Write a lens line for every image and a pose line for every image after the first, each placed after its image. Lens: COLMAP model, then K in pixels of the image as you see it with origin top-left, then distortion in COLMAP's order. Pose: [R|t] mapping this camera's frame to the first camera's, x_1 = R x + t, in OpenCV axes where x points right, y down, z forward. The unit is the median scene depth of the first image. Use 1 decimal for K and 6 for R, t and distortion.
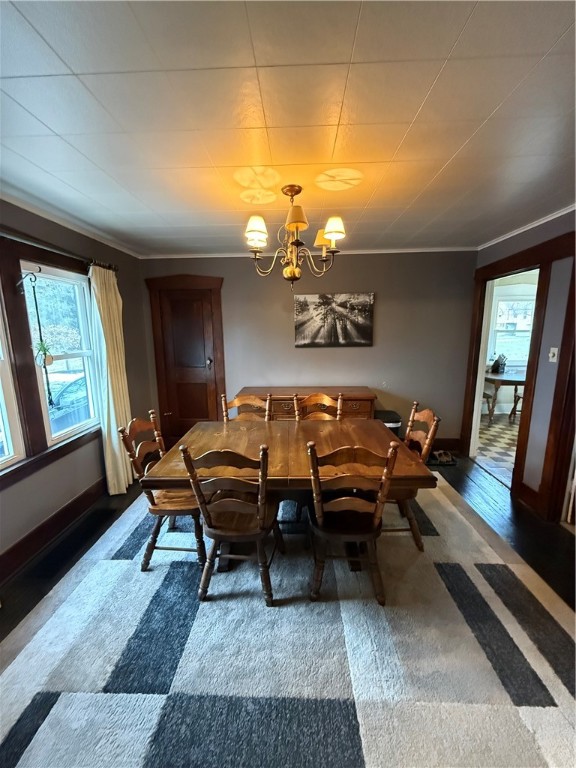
lens RADIAL K [[305.1, 0, 289.1], [0, 305.1, 381.1], [0, 0, 1]] dist [0.001375, 0.000606]
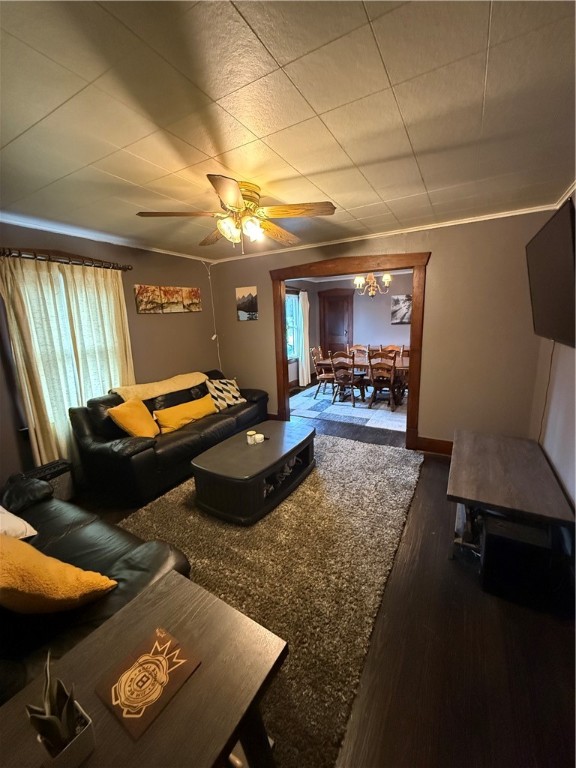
lens RADIAL K [[305.1, 0, 289.1], [0, 305.1, 381.1], [0, 0, 1]] dist [0.001375, 0.000606]
pose [[0.883850, 0.074163, -0.461854, 0.364449], [-0.054387, 0.996948, 0.056006, 0.166437], [0.464598, -0.024382, 0.885186, -0.955856]]
